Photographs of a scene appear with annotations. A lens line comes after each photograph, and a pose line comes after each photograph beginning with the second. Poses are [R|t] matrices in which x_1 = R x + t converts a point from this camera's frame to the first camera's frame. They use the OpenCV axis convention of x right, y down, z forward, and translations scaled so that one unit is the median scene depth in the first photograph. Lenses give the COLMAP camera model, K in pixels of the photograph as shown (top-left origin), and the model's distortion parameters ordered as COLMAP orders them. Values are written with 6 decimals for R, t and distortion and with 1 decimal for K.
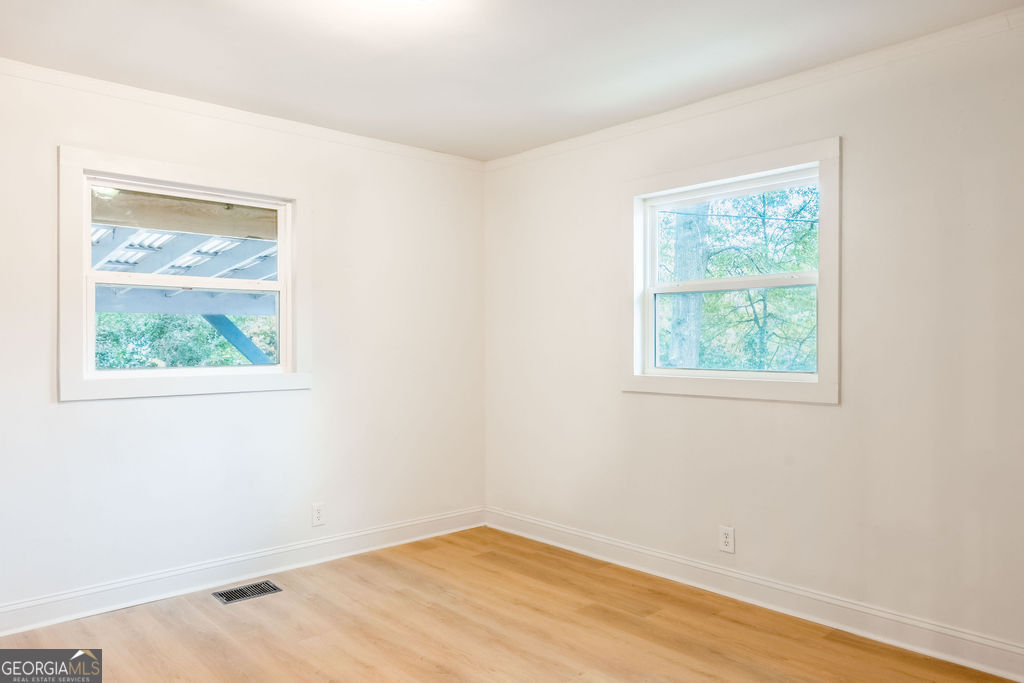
lens RADIAL K [[715.2, 0, 512.0], [0, 715.2, 341.5], [0, 0, 1]] dist [-0.000459, -0.001128]
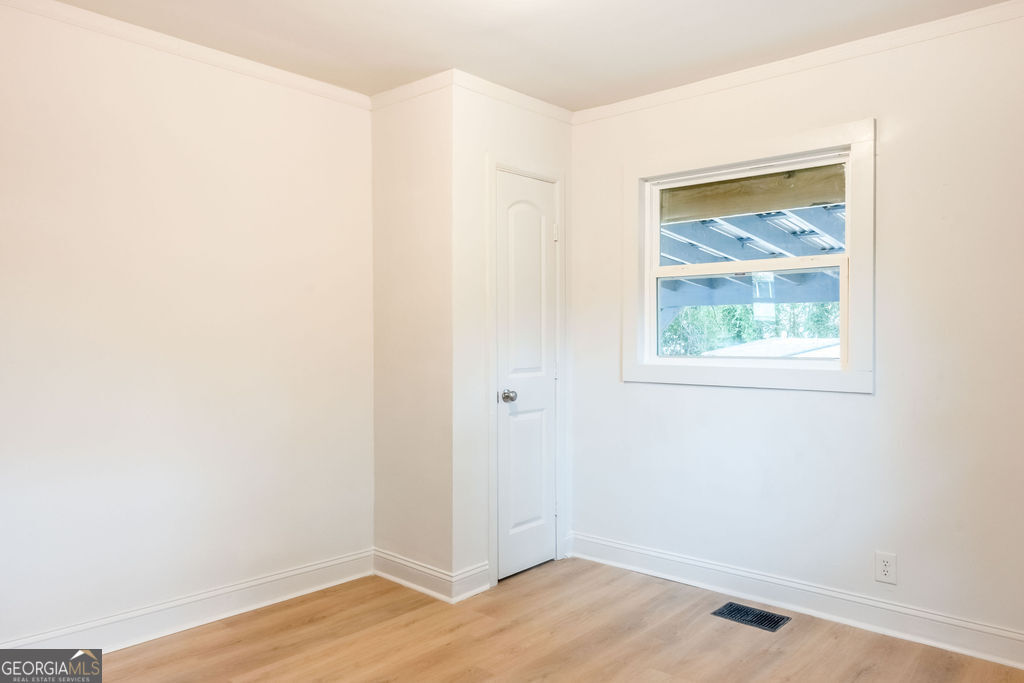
lens RADIAL K [[715.2, 0, 512.0], [0, 715.2, 341.5], [0, 0, 1]] dist [-0.000459, -0.001128]
pose [[0.119161, 0.009200, -0.992832, 0.490319], [-0.009988, 0.999918, 0.008067, 0.011628], [0.992825, 0.008955, 0.119243, 0.644843]]
